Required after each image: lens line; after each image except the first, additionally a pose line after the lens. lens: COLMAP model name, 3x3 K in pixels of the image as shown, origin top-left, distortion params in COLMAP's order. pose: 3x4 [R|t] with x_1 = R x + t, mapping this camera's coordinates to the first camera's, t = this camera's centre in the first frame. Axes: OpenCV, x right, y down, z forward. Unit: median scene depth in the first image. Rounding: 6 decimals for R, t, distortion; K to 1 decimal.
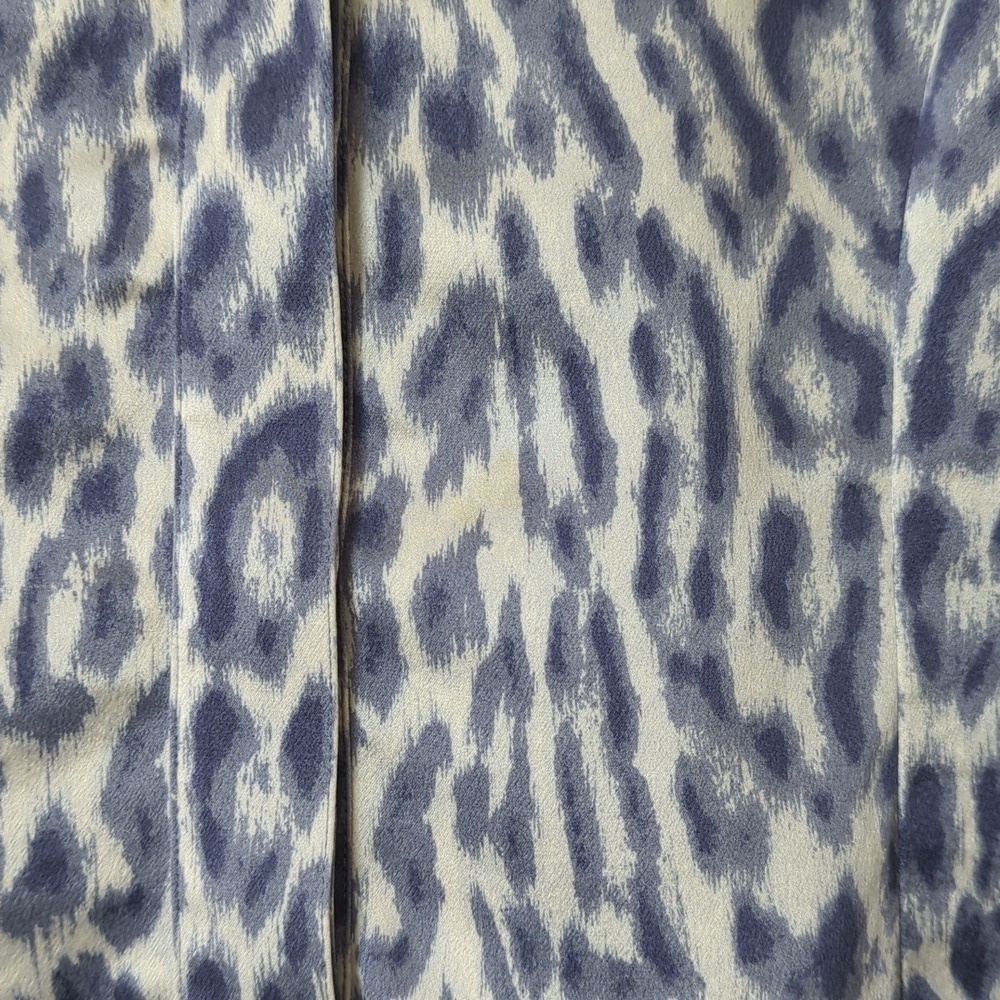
lens RADIAL K [[1606.4, 0, 500.0], [0, 1606.4, 500.0], [0, 0, 1]] dist [0.193826, -1.042674]
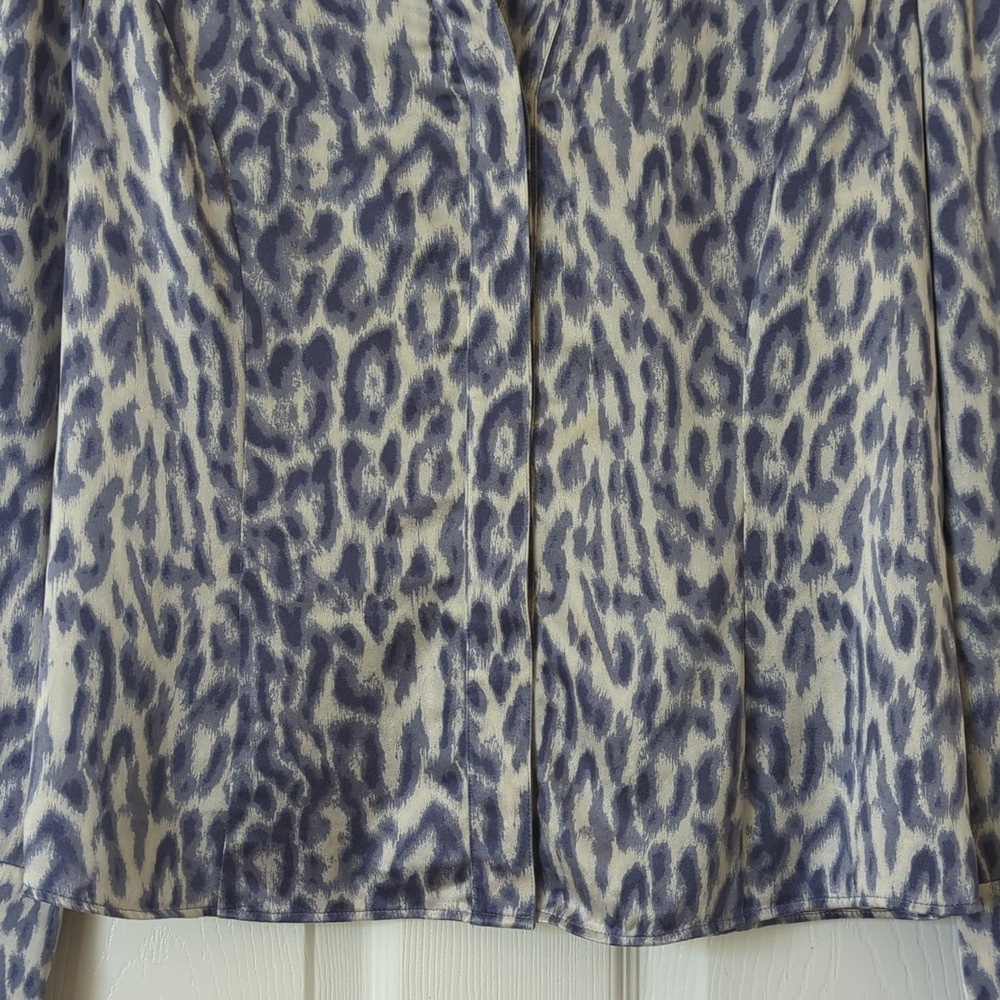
lens RADIAL K [[1604.3, 0, 506.3], [0, 1604.3, 522.3], [0, 0, 1]] dist [0.210196, -0.912170]
pose [[0.999176, 0.004160, -0.040374, -0.031676], [-0.004213, 0.999990, -0.001227, 0.158242], [0.040369, 0.001396, 0.999184, -1.630771]]
